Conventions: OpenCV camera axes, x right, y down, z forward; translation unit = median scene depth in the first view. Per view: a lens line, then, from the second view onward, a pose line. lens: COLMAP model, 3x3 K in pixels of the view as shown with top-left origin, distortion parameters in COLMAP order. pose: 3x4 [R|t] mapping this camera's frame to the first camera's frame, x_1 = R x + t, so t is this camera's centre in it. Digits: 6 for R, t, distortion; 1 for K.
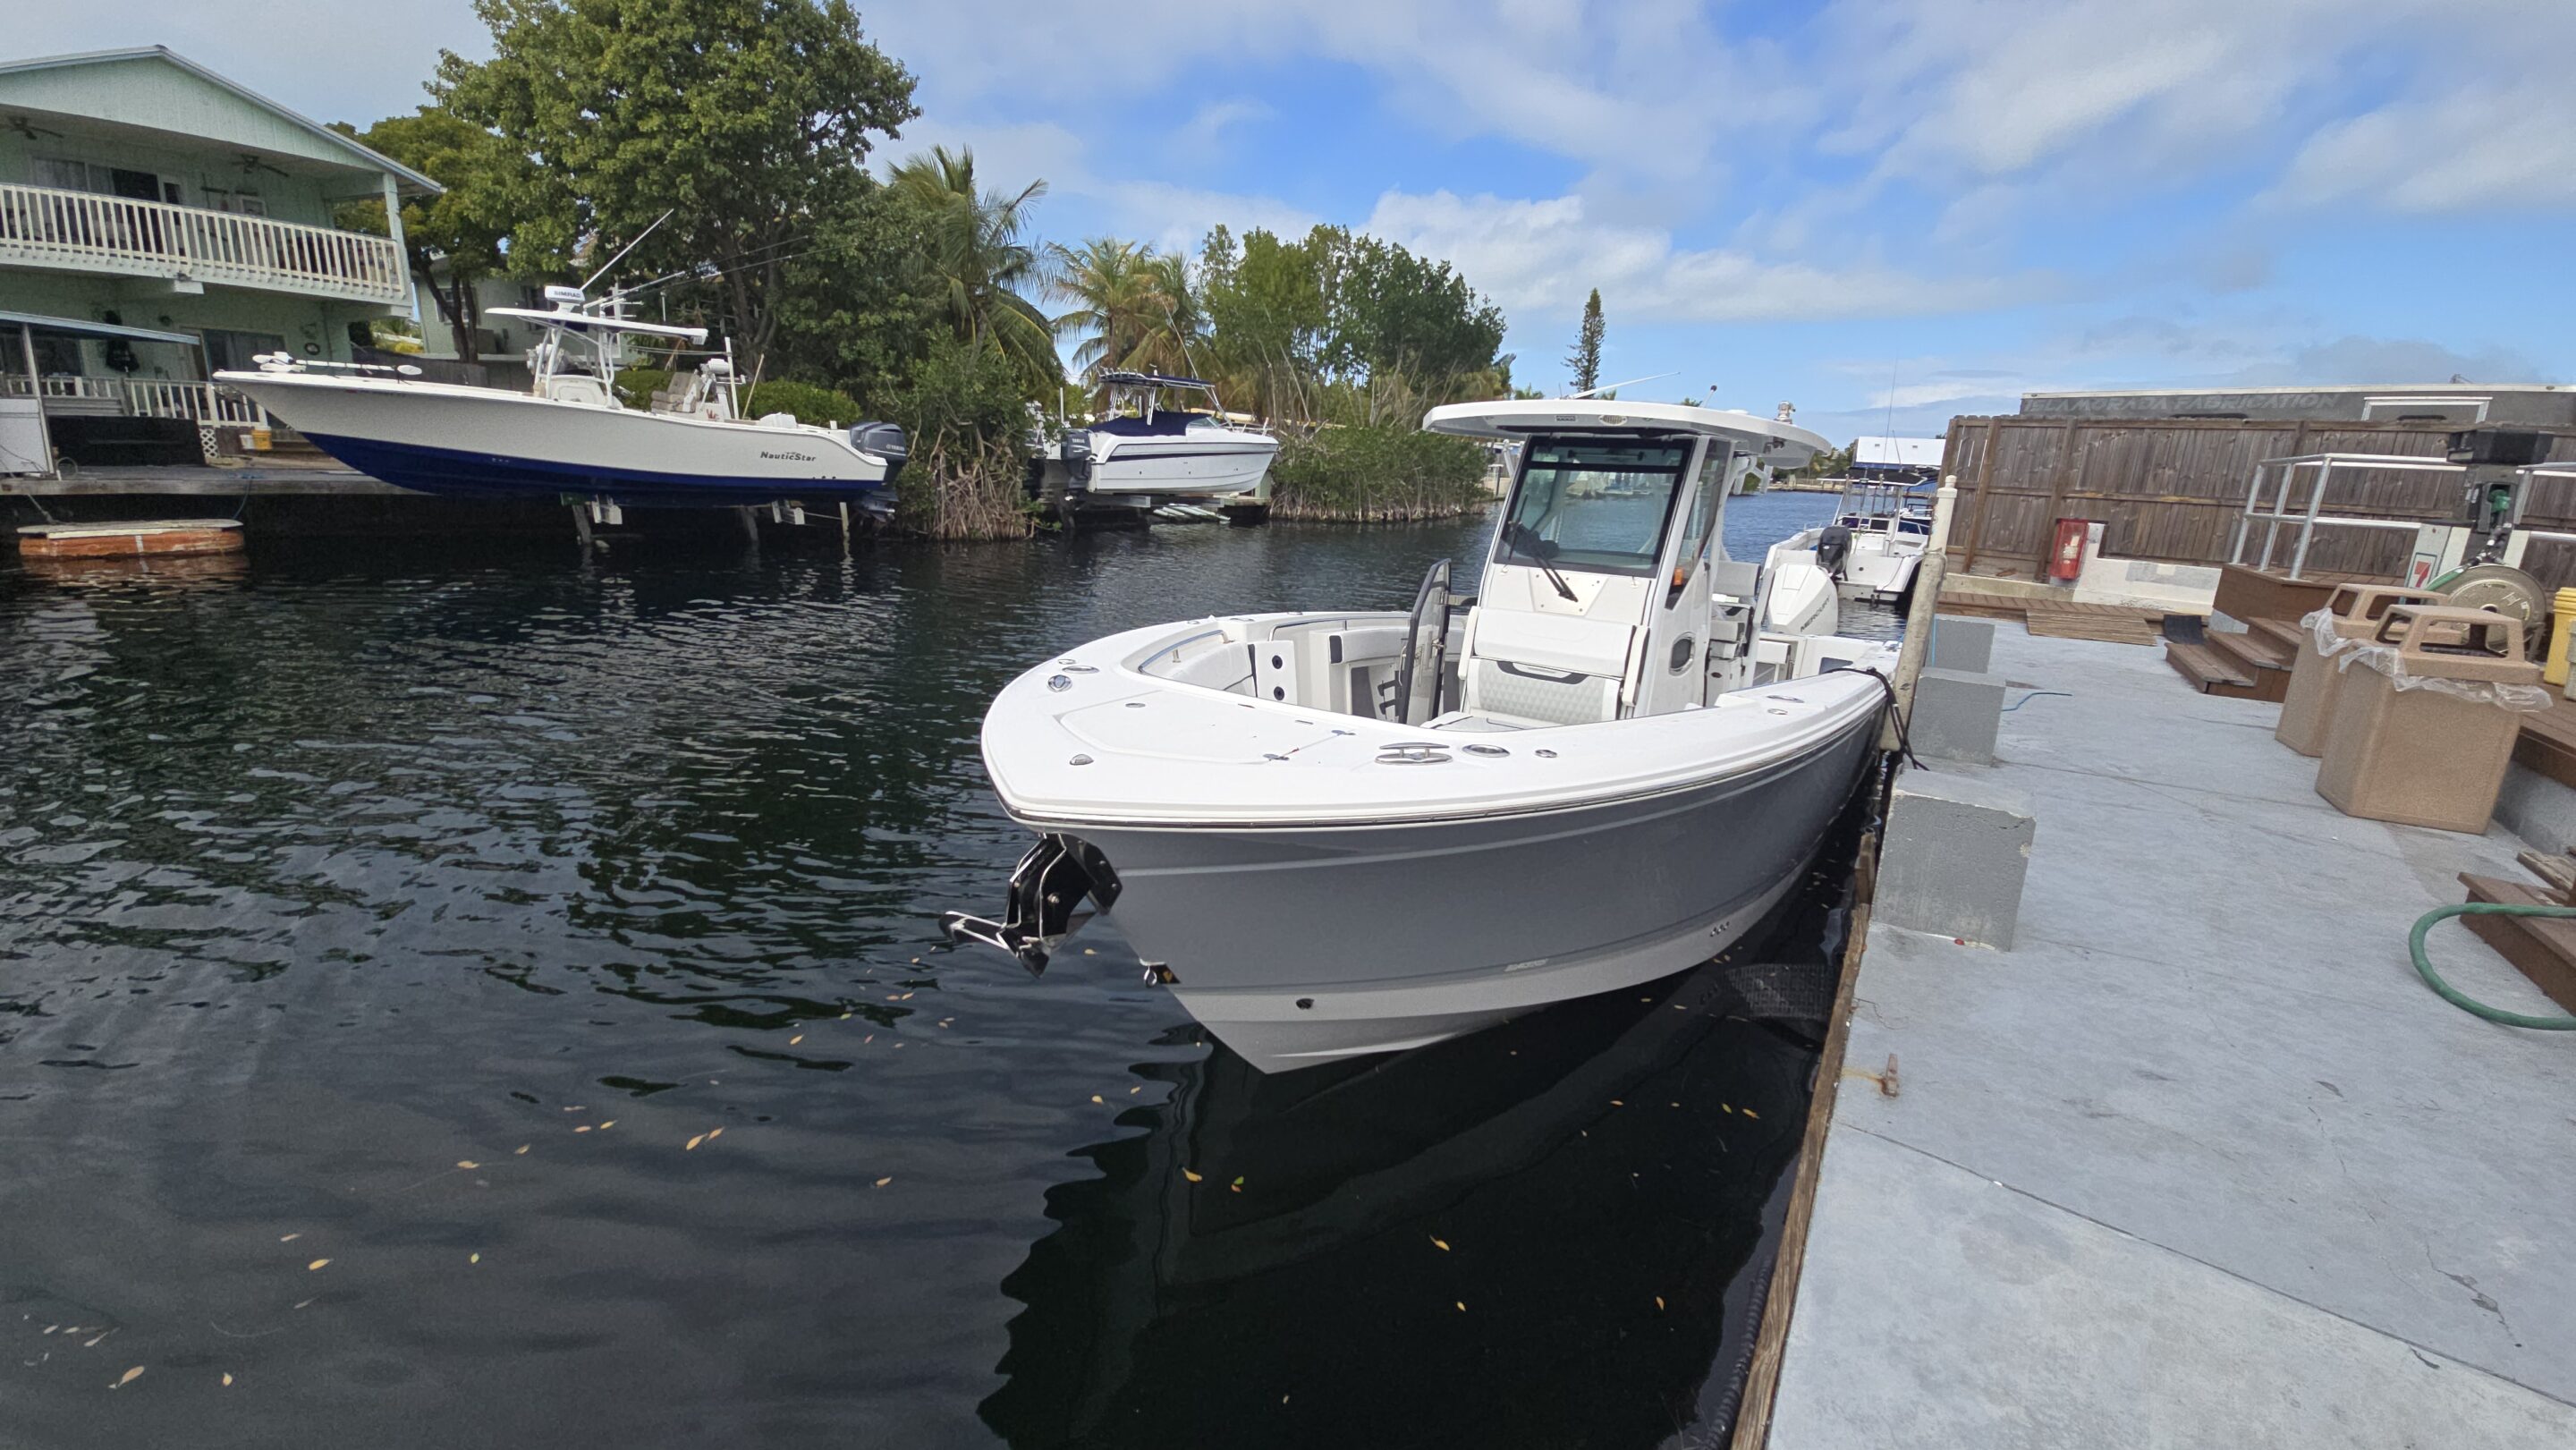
lens RADIAL K [[1033.9, 0, 1292.3], [0, 1033.9, 721.9], [0, 0, 1]] dist [0.000232, -0.003132]
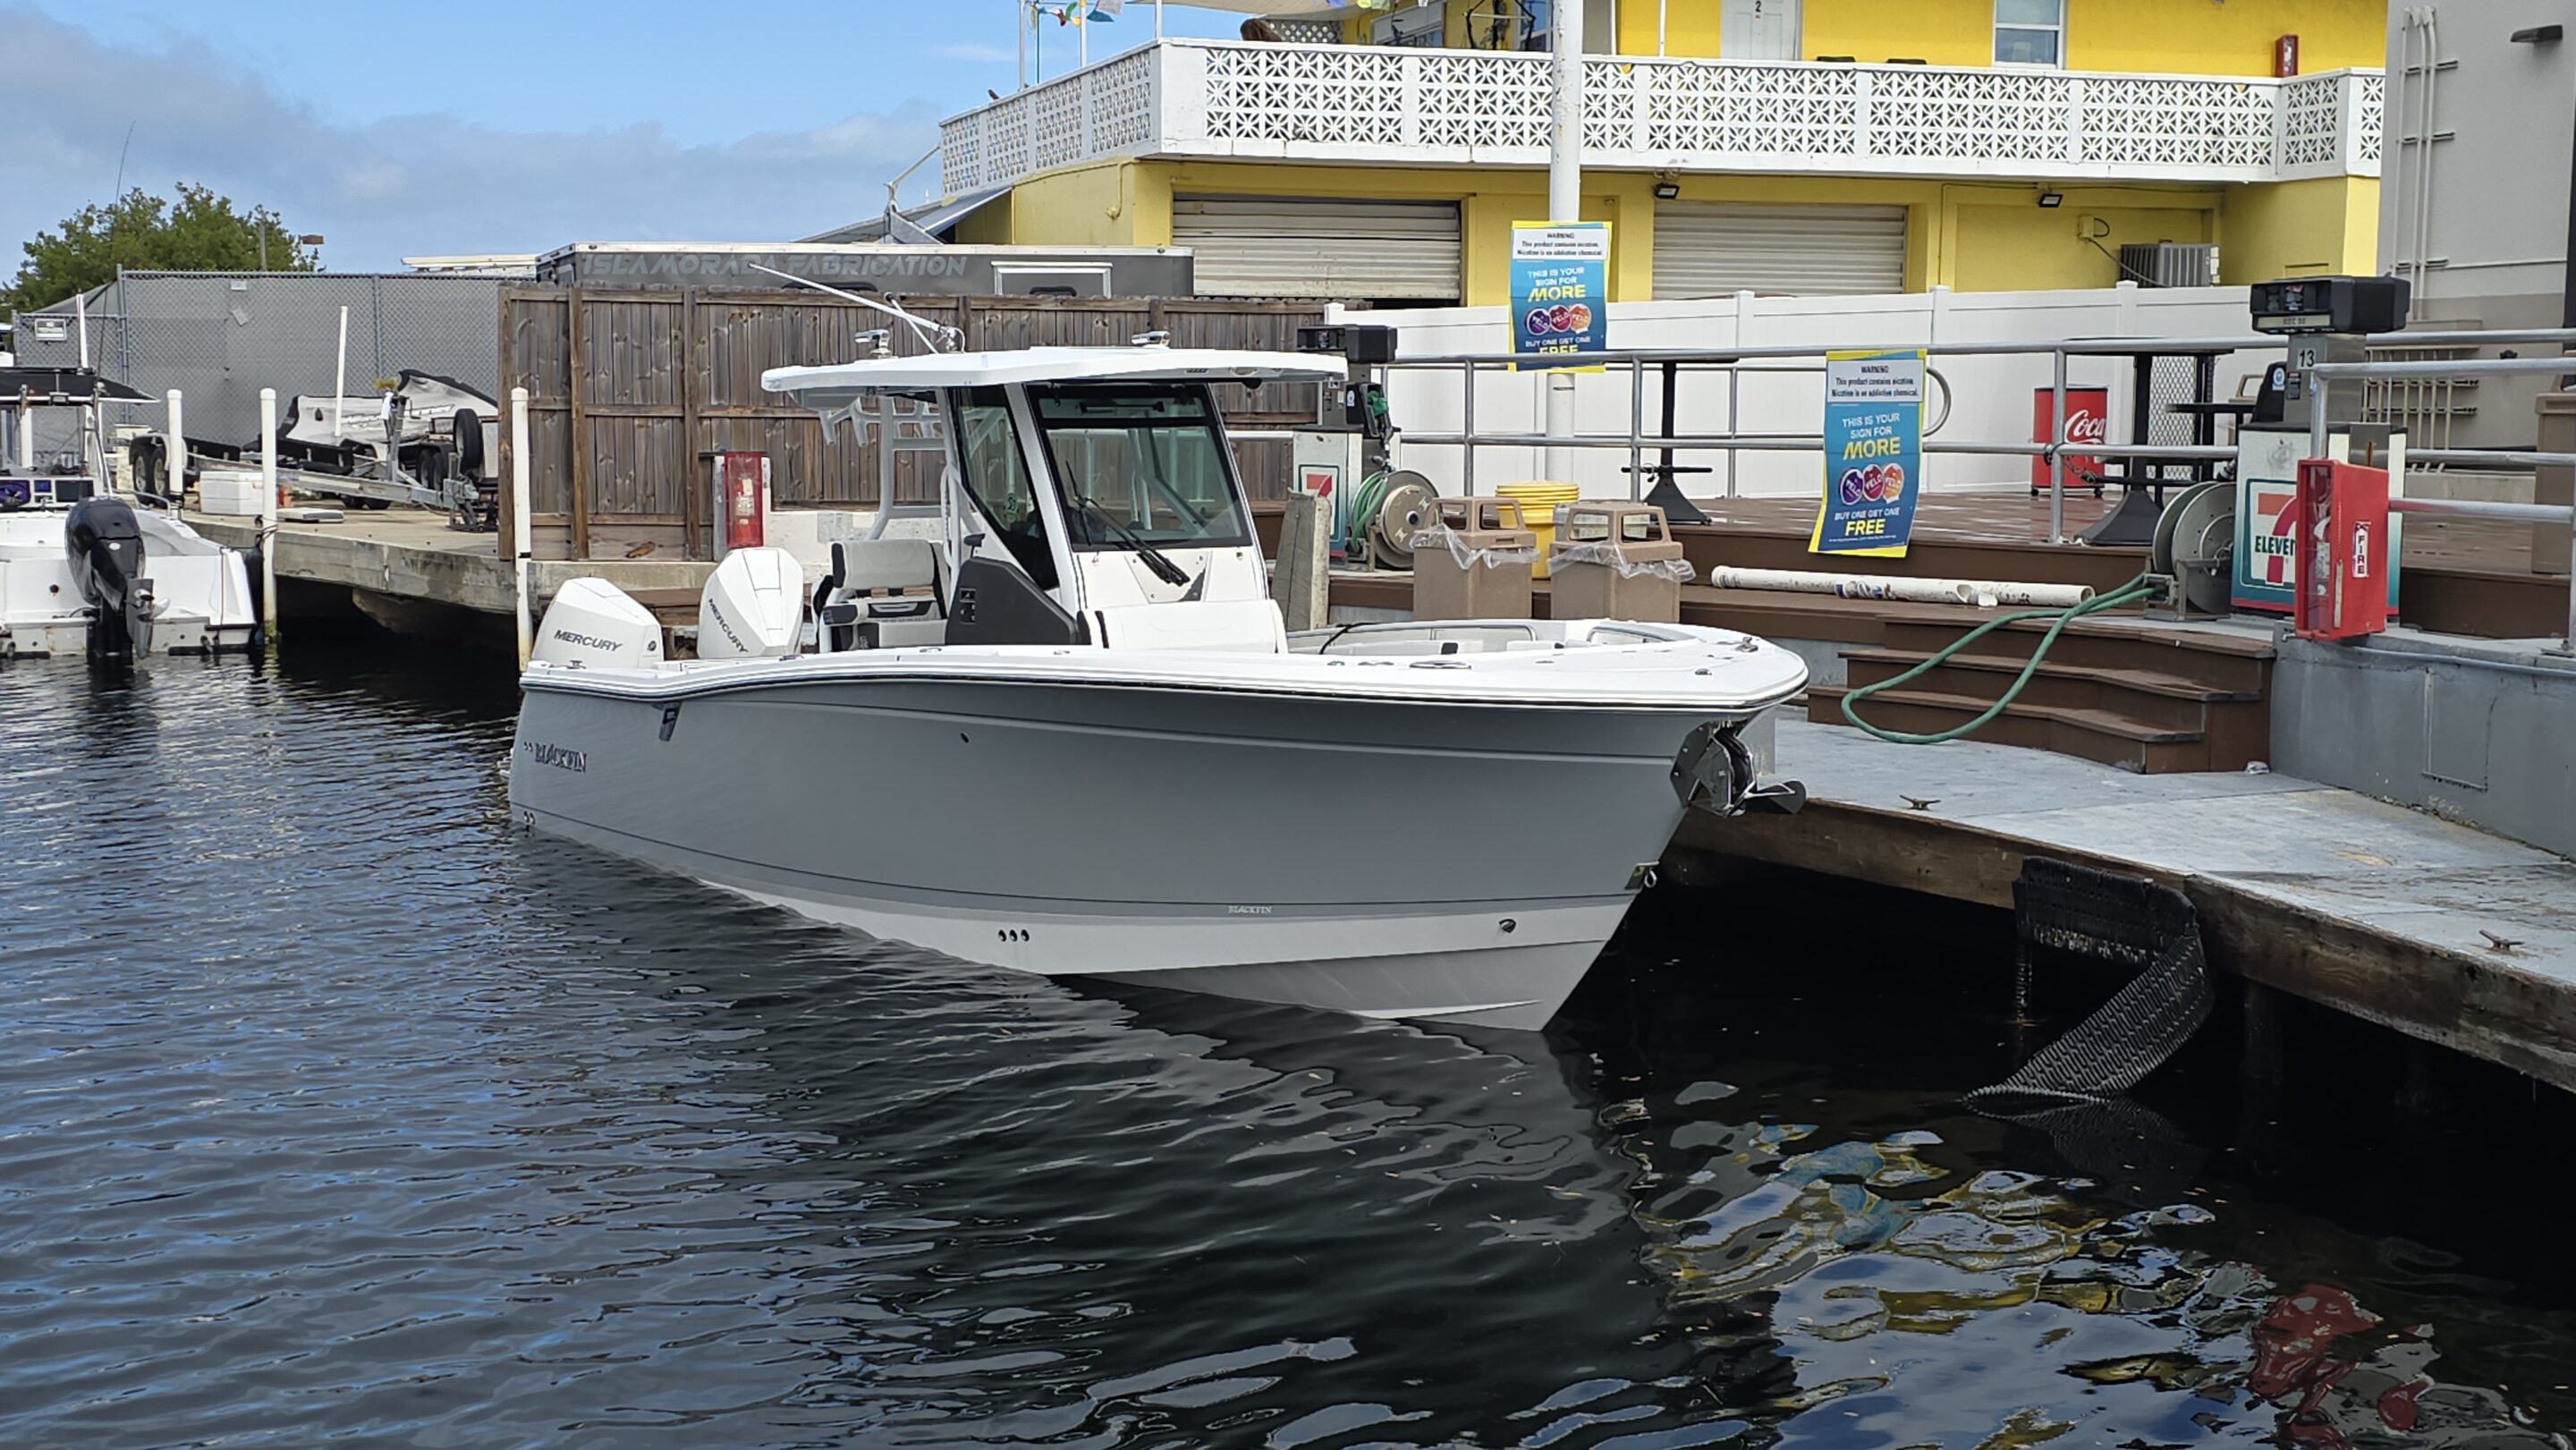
lens RADIAL K [[2906.4, 0, 1289.2], [0, 2906.4, 728.0], [0, 0, 1]] dist [0.172841, 0.000000]
pose [[0.424274, -0.144823, 0.893878, -0.697520], [0.241865, 0.969389, 0.042257, -0.033762], [-0.872635, 0.198270, 0.446314, -0.026834]]
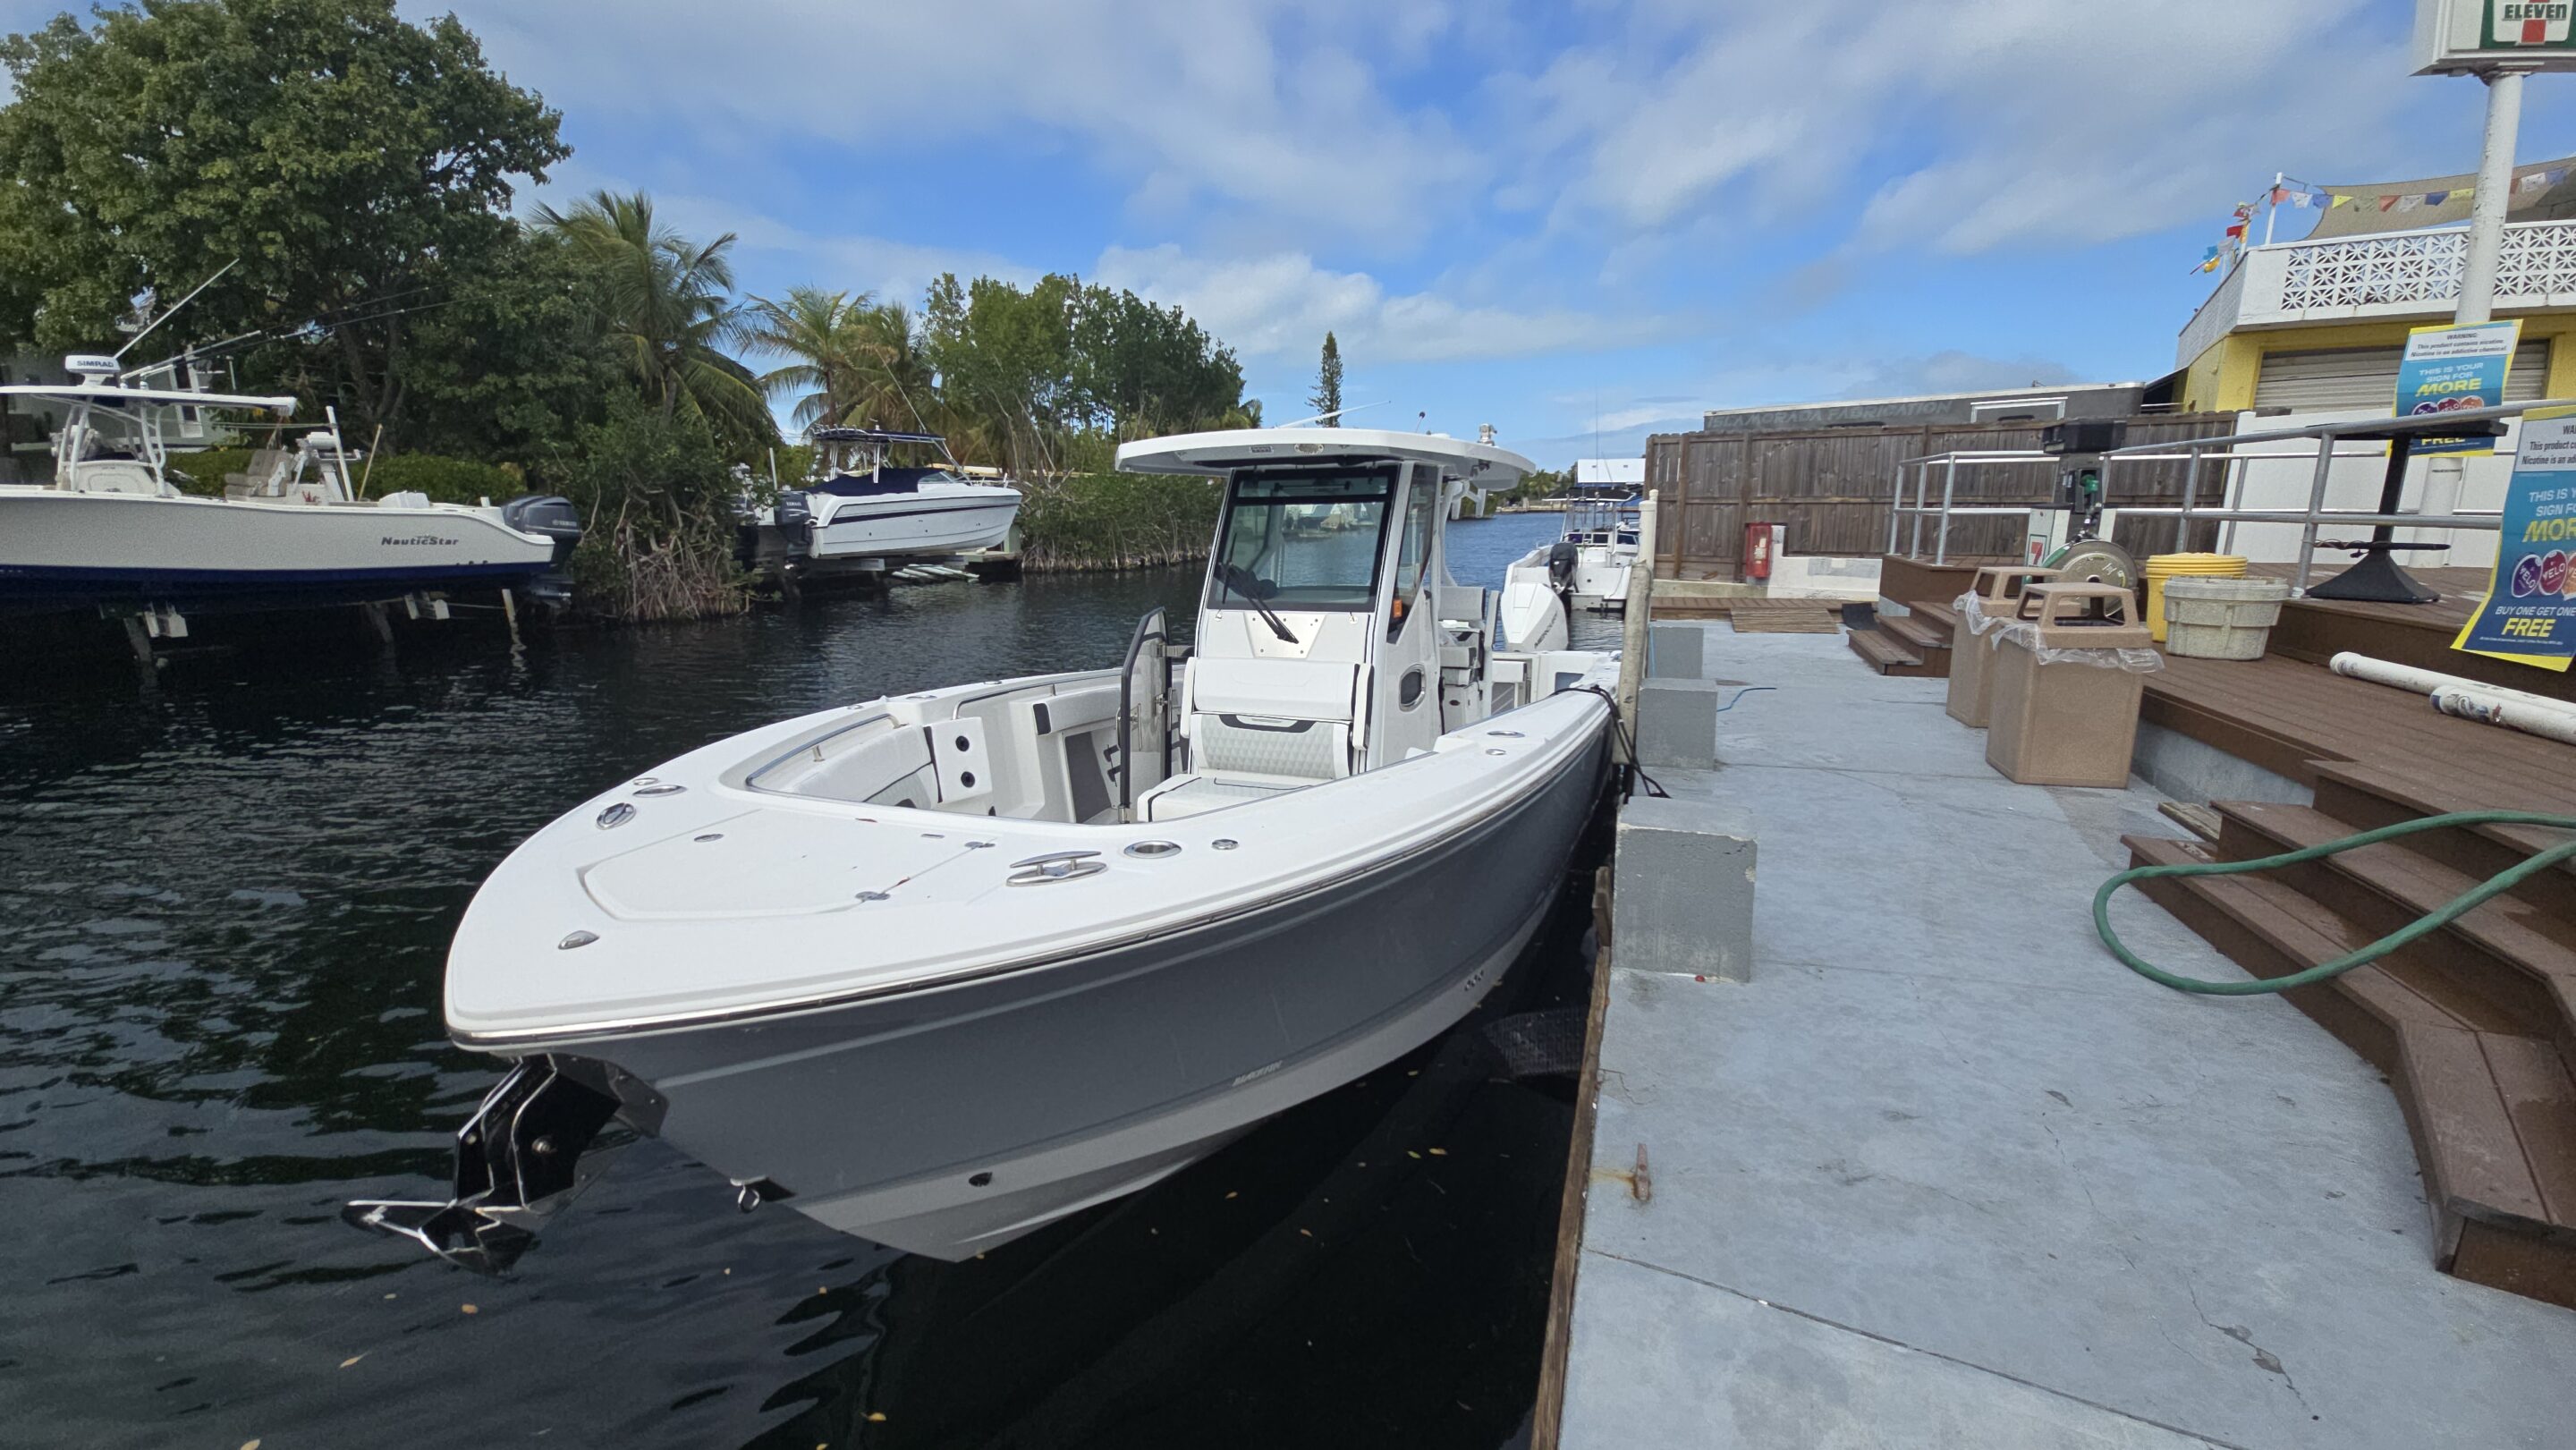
lens RADIAL K [[1033.9, 0, 1291.2], [0, 1033.9, 726.8], [0, 0, 1]] dist [0.000232, -0.003132]
pose [[0.974025, -0.100186, 0.203074, 0.029387], [0.107386, 0.993910, -0.024722, -0.007862], [-0.199360, 0.045887, 0.978851, 0.036414]]
